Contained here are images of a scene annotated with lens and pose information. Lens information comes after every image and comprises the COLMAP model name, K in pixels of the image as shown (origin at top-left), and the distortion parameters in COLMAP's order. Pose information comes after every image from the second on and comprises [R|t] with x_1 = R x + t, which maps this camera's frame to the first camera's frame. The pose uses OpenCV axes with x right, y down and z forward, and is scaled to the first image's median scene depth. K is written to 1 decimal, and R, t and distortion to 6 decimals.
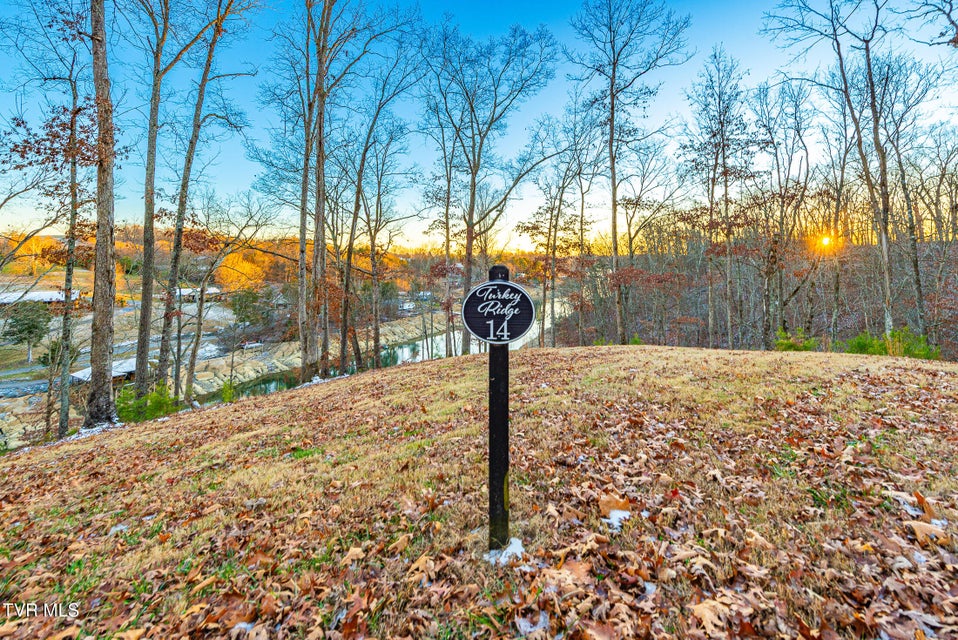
lens RADIAL K [[408.2, 0, 493.3], [0, 408.2, 243.4], [0, 0, 1]] dist [0.013237, -0.000265]
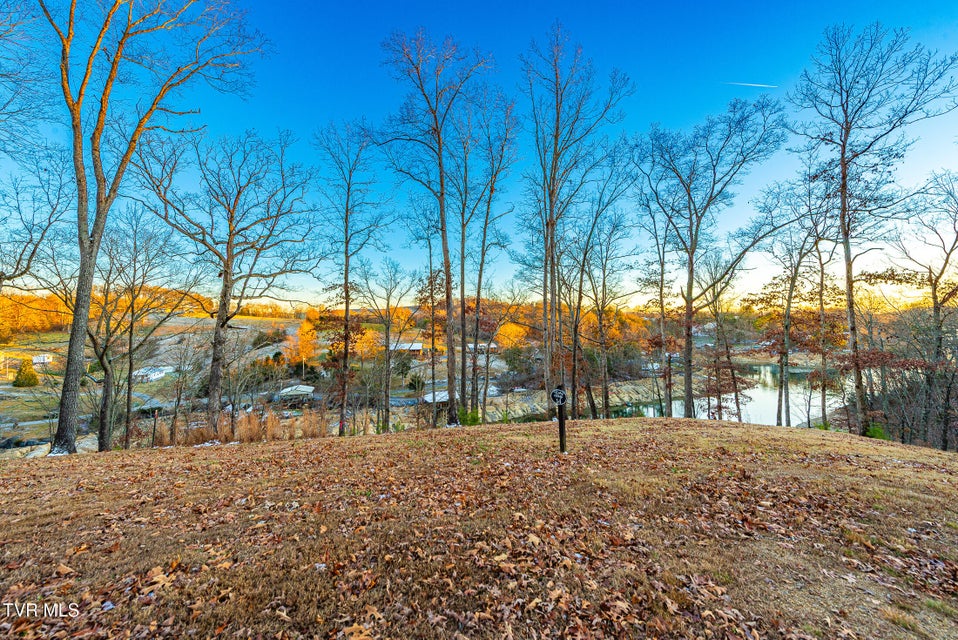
lens RADIAL K [[383.6, 0, 474.3], [0, 383.6, 307.3], [0, 0, 1]] dist [0.020793, -0.006052]
pose [[0.800340, -0.030497, -0.598770, 0.095685], [0.036111, 0.999344, -0.002633, -0.043517], [0.598457, -0.019515, 0.800917, -0.150231]]
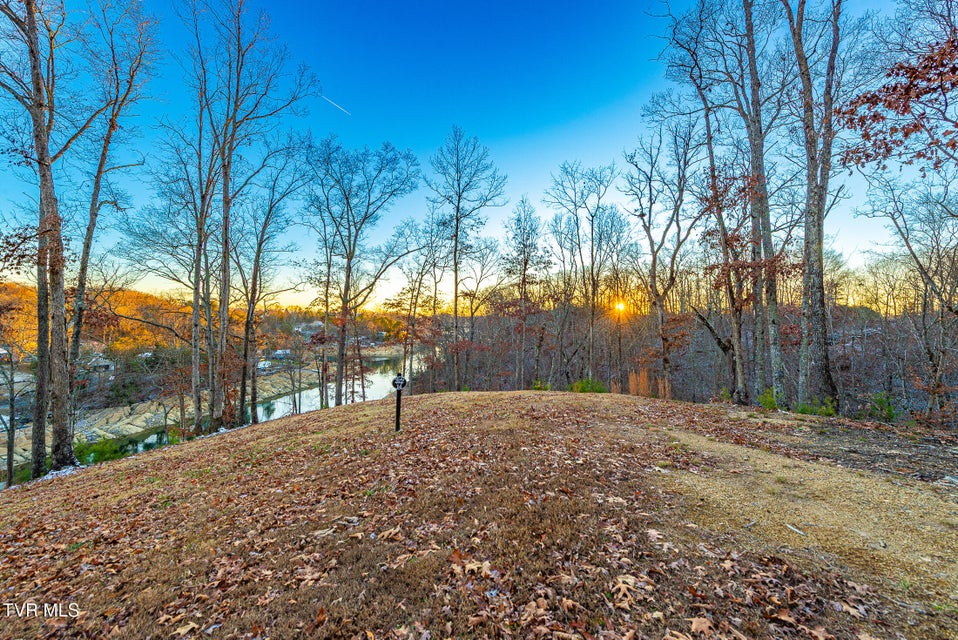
lens RADIAL K [[377.3, 0, 480.3], [0, 377.3, 315.1], [0, 0, 1]] dist [0.020813, -0.005957]
pose [[0.948805, 0.023368, 0.314997, -0.027532], [-0.032948, 0.999141, 0.025122, -0.043607], [-0.314139, -0.034214, 0.948760, -0.197883]]
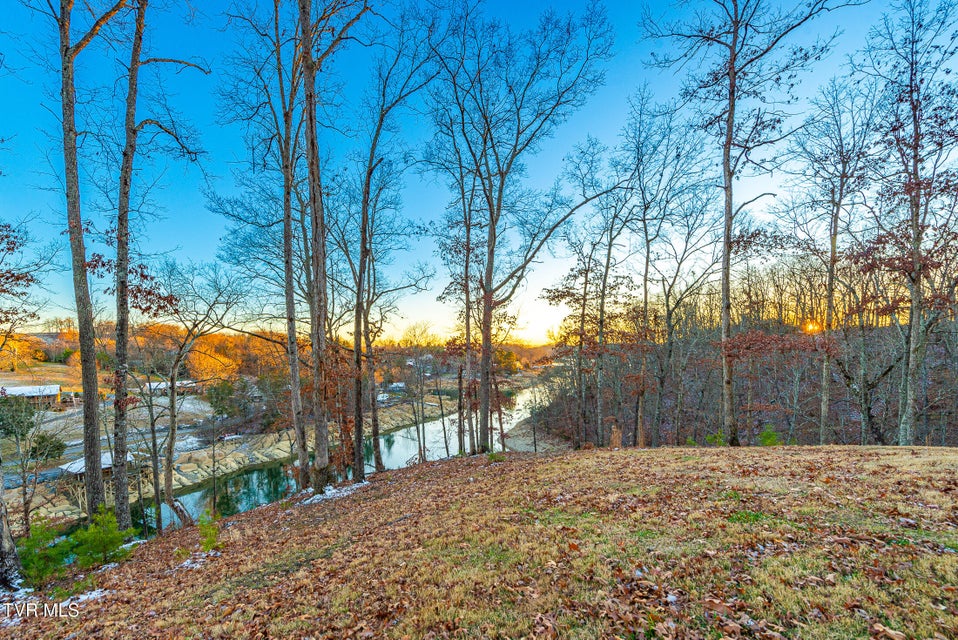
lens RADIAL K [[406.3, 0, 447.9], [0, 406.3, 374.4], [0, 0, 1]] dist [0.000892, -0.000367]
pose [[0.999329, -0.013266, -0.034132, -0.106245], [0.016512, 0.995182, 0.096639, 0.036723], [0.032686, -0.097138, 0.994734, 0.190435]]
